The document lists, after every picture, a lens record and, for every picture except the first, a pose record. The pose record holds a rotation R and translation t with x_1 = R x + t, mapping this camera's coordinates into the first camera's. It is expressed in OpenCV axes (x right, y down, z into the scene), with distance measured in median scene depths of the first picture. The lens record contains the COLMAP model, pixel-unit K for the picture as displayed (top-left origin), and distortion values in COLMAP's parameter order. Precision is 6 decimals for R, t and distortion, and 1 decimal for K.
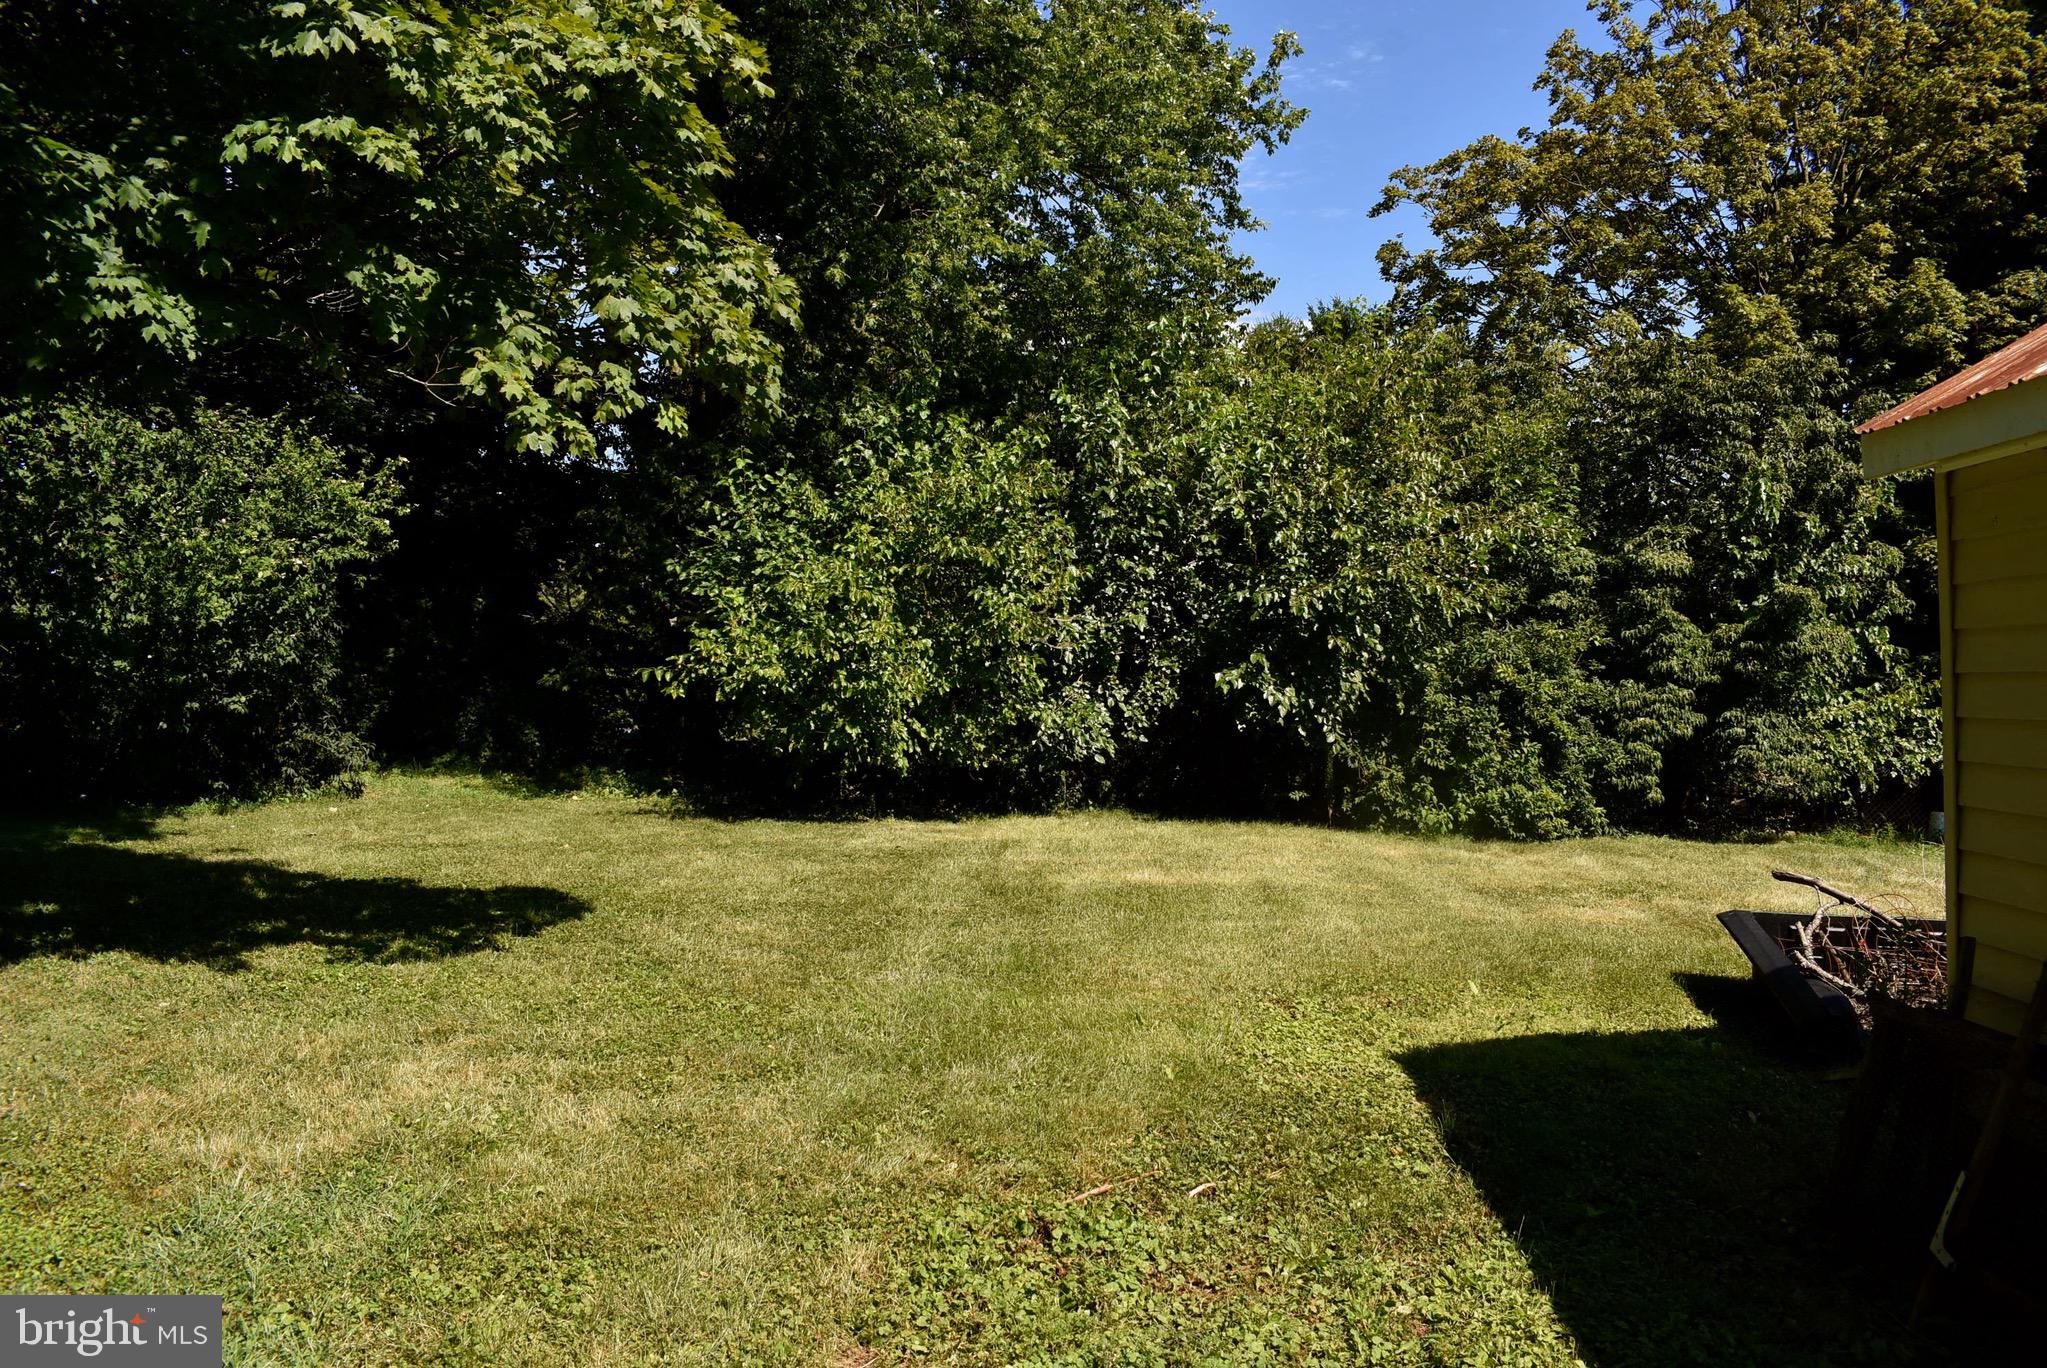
lens RADIAL K [[1602.0, 0, 1023.5], [0, 1602.0, 684.0], [0, 0, 1]] dist [-0.094652, 0.012975]
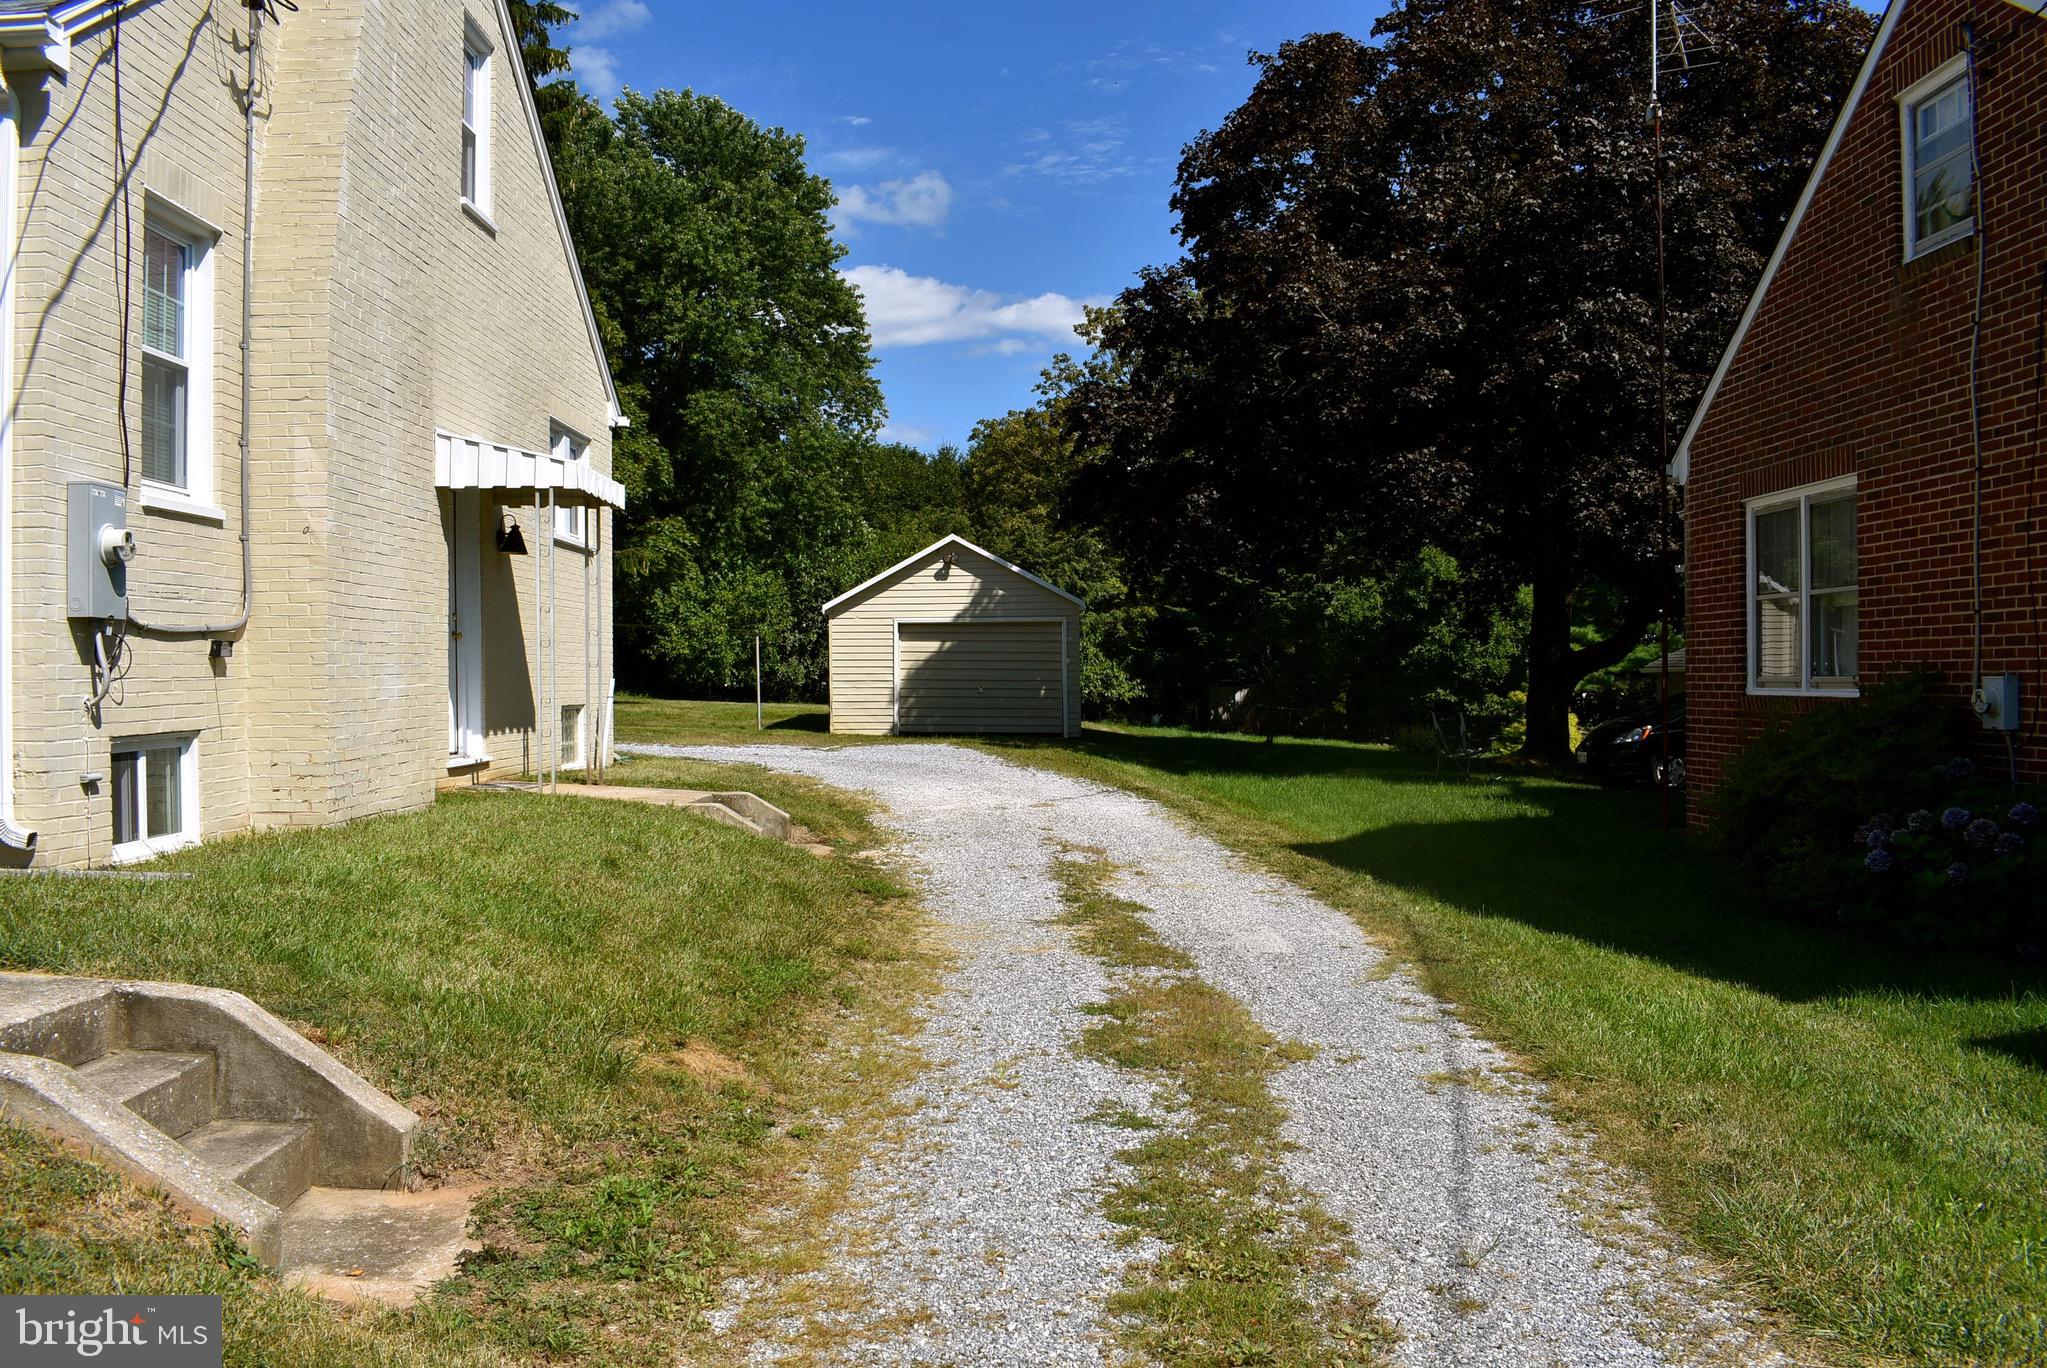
lens RADIAL K [[1609.8, 0, 1023.5], [0, 1609.8, 684.0], [0, 0, 1]] dist [-0.094208, 0.012628]
pose [[0.996776, 0.017374, 0.078335, 0.223310], [-0.017602, 0.999843, 0.002224, 0.034642], [-0.078284, -0.003596, 0.996925, -1.905802]]
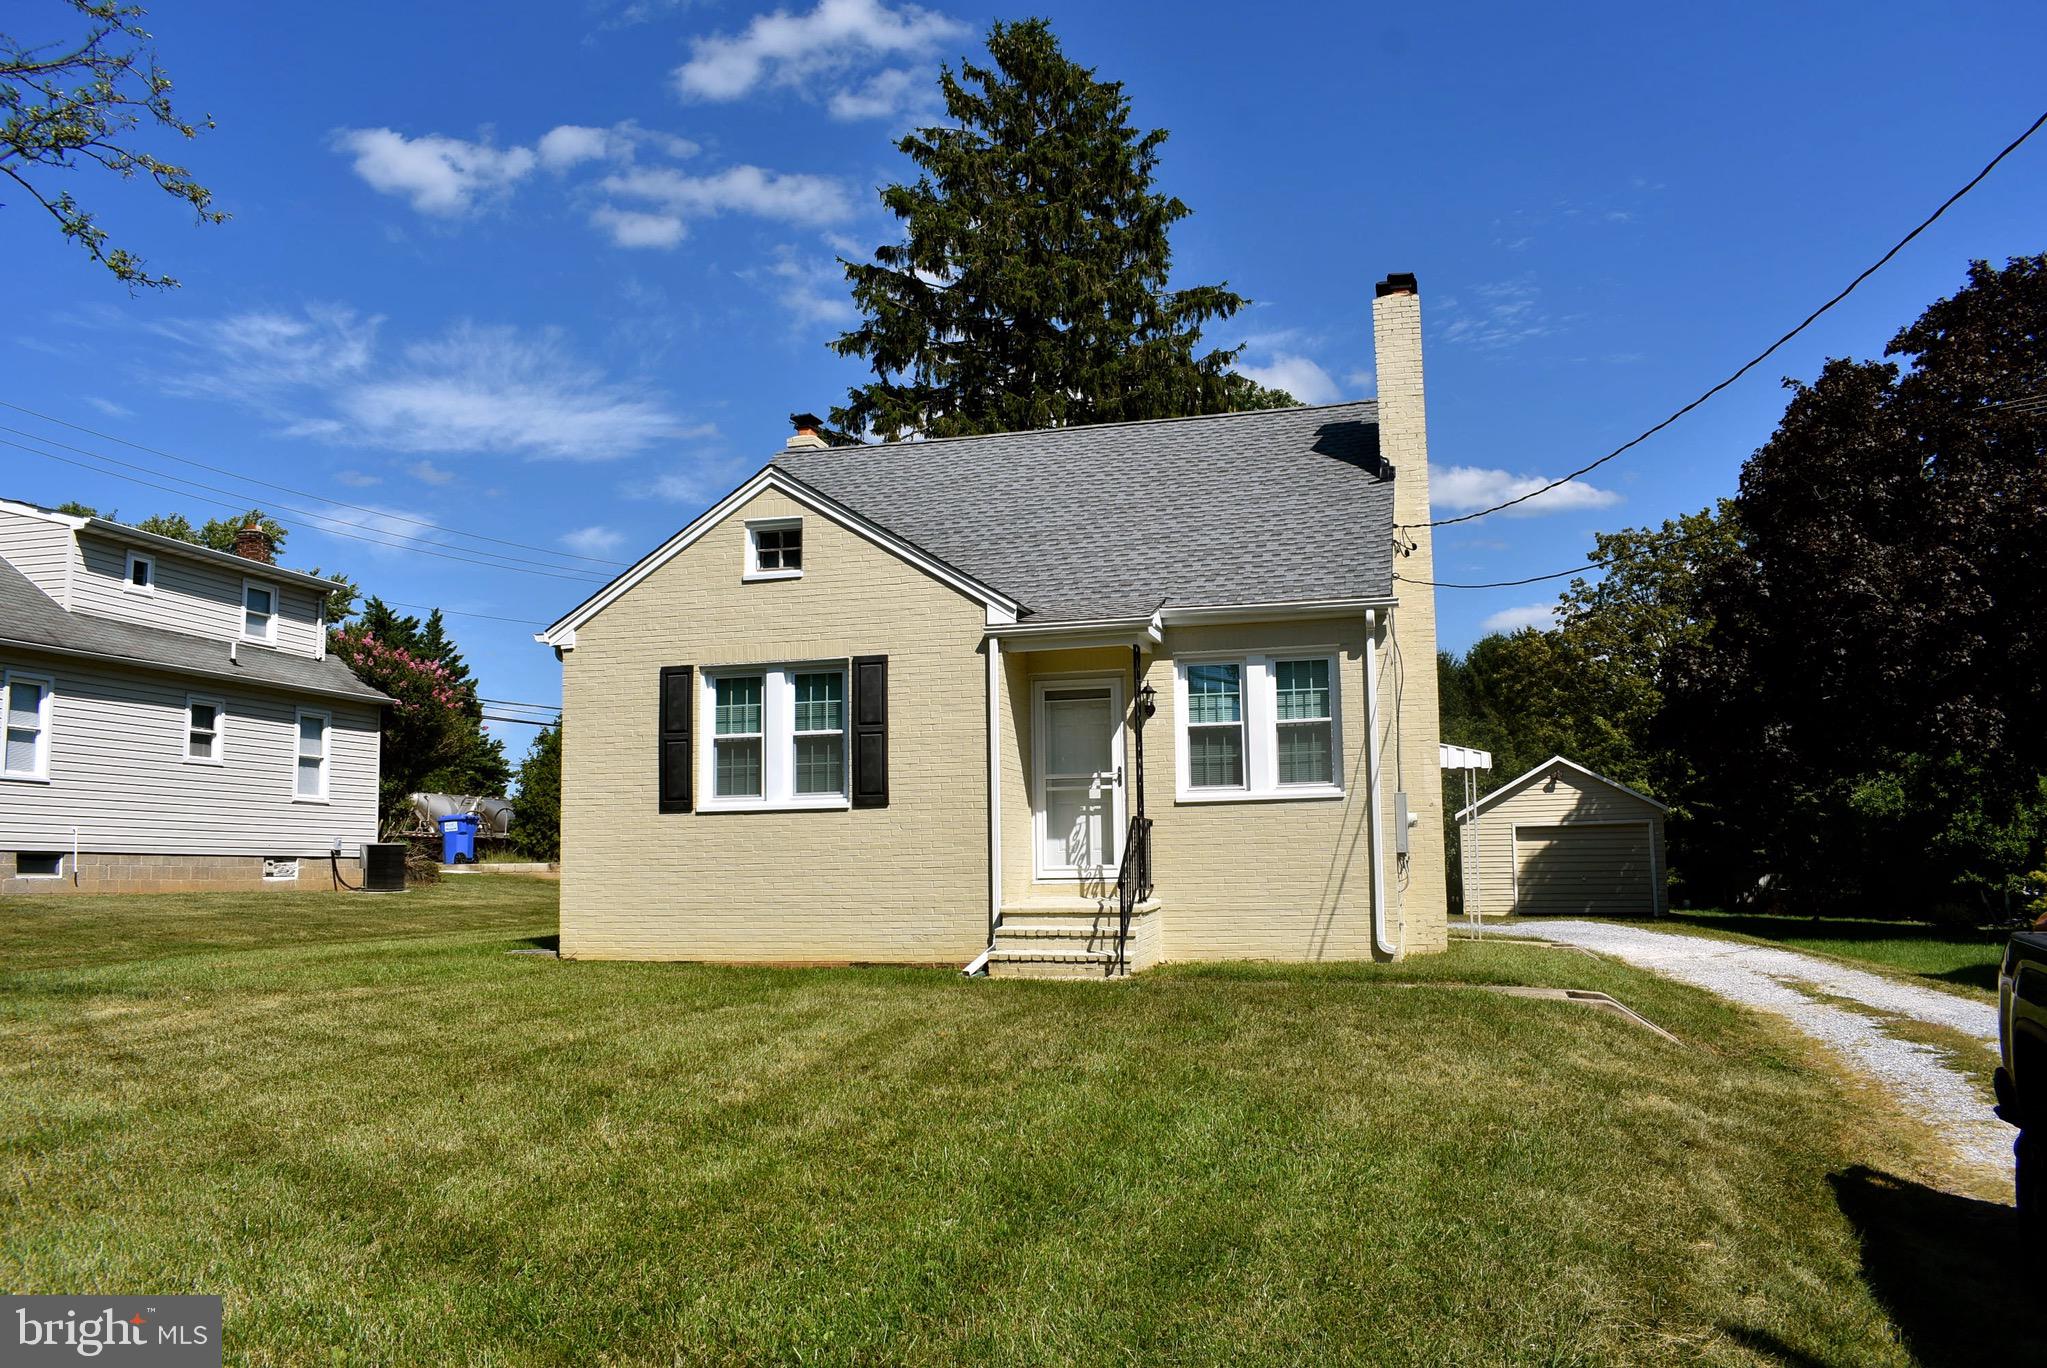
lens RADIAL K [[1602.0, 0, 1023.5], [0, 1602.0, 684.0], [0, 0, 1]] dist [-0.094652, 0.012975]
pose [[0.981417, -0.012131, -0.191505, -0.035003], [-0.009664, 0.993608, -0.112469, 0.031852], [0.191645, 0.112230, 0.975026, -2.476462]]
